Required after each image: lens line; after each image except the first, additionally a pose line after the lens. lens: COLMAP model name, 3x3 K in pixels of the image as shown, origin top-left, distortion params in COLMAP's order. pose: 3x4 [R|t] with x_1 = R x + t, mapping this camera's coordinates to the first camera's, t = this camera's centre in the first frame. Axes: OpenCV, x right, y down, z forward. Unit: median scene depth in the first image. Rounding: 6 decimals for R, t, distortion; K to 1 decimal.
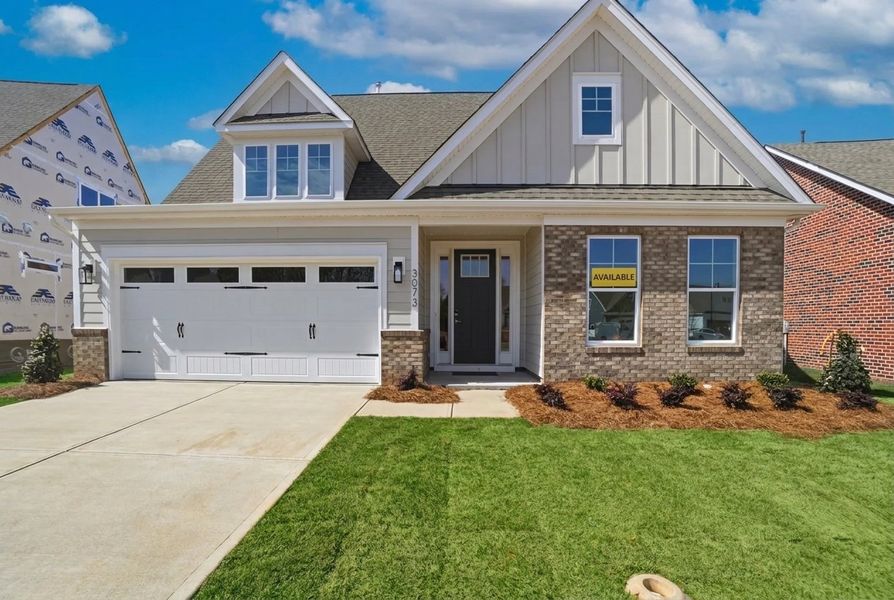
lens RADIAL K [[414.4, 0, 447.0], [0, 414.4, 300.0], [0, 0, 1]] dist [-0.035351, 0.000852]
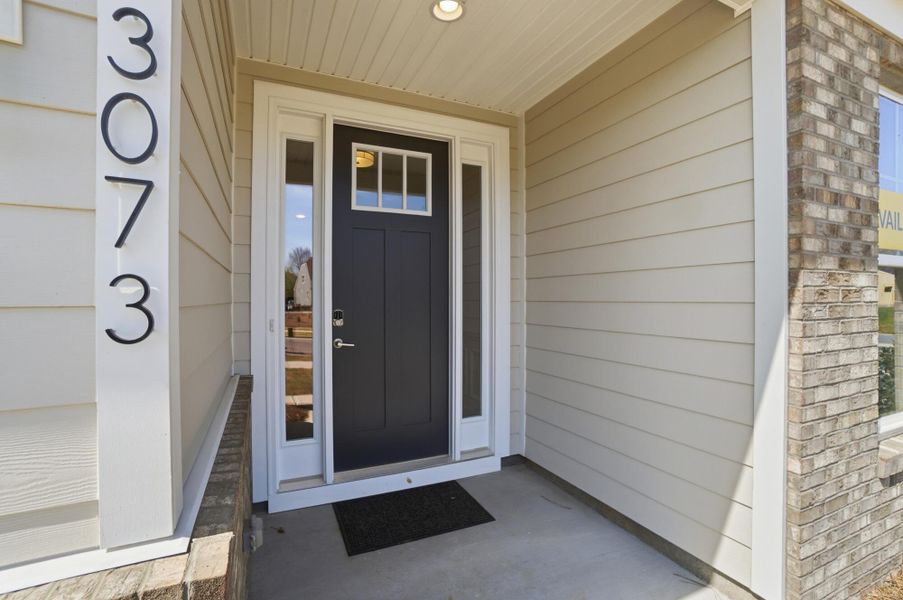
lens RADIAL K [[398.2, 0, 451.3], [0, 398.2, 283.3], [0, 0, 1]] dist [-0.000231, 0.000005]
pose [[0.904255, 0.010216, 0.426871, -0.046987], [-0.014647, 0.999868, 0.007097, -0.003797], [-0.426742, -0.012670, 0.904285, 0.862851]]
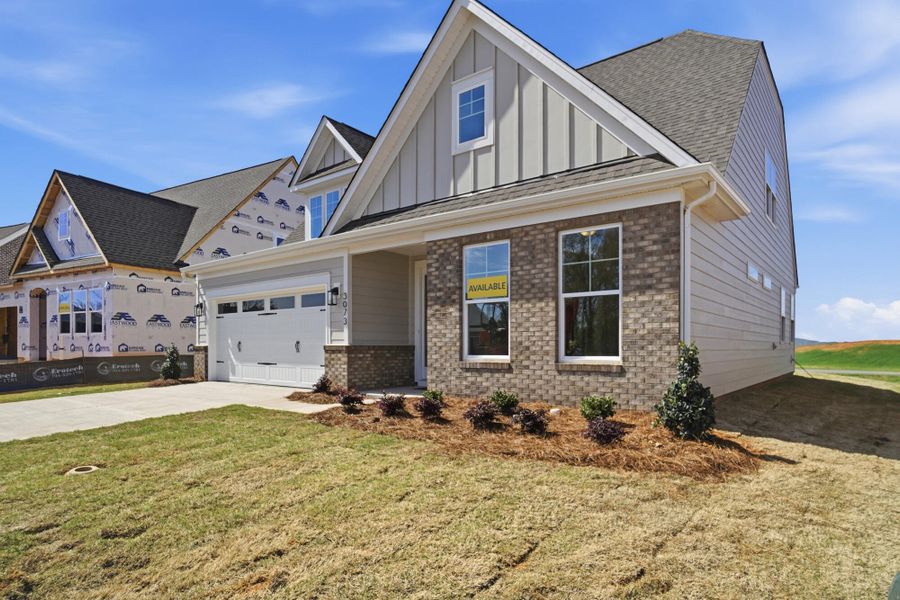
lens RADIAL K [[528.2, 0, 450.0], [0, 528.2, 300.0], [0, 0, 1]] dist [-0.000052, -0.000022]
pose [[0.792640, -0.056216, -0.607093, 1.057445], [0.028606, 0.998073, -0.055071, 0.036568], [0.609019, 0.026285, 0.792720, 0.000803]]
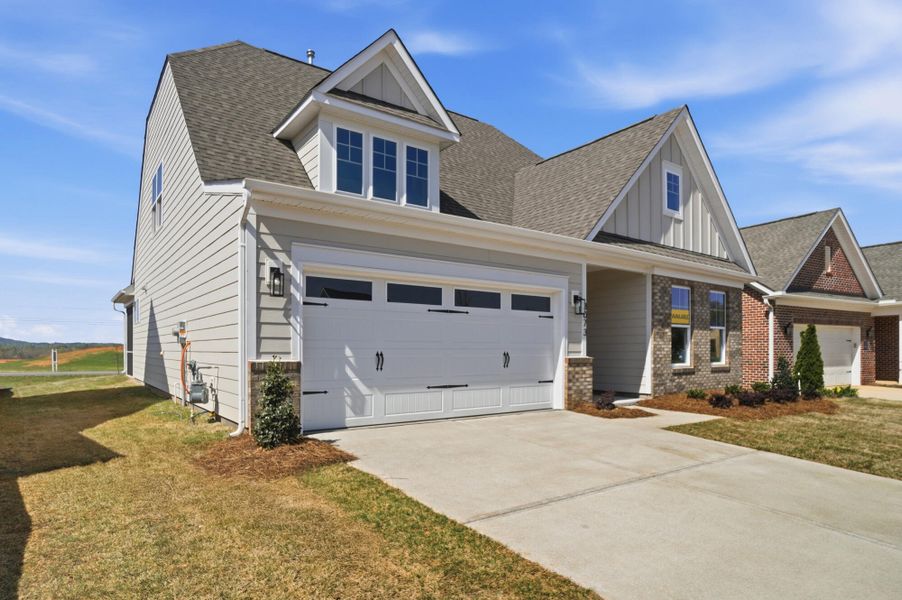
lens RADIAL K [[492.3, 0, 462.1], [0, 492.3, 299.0], [0, 0, 1]] dist [-0.001661, -0.000591]
pose [[0.795837, 0.060069, 0.602524, -1.144904], [-0.035040, 0.997968, -0.053211, -0.001789], [-0.604496, 0.021235, 0.796325, 0.138736]]
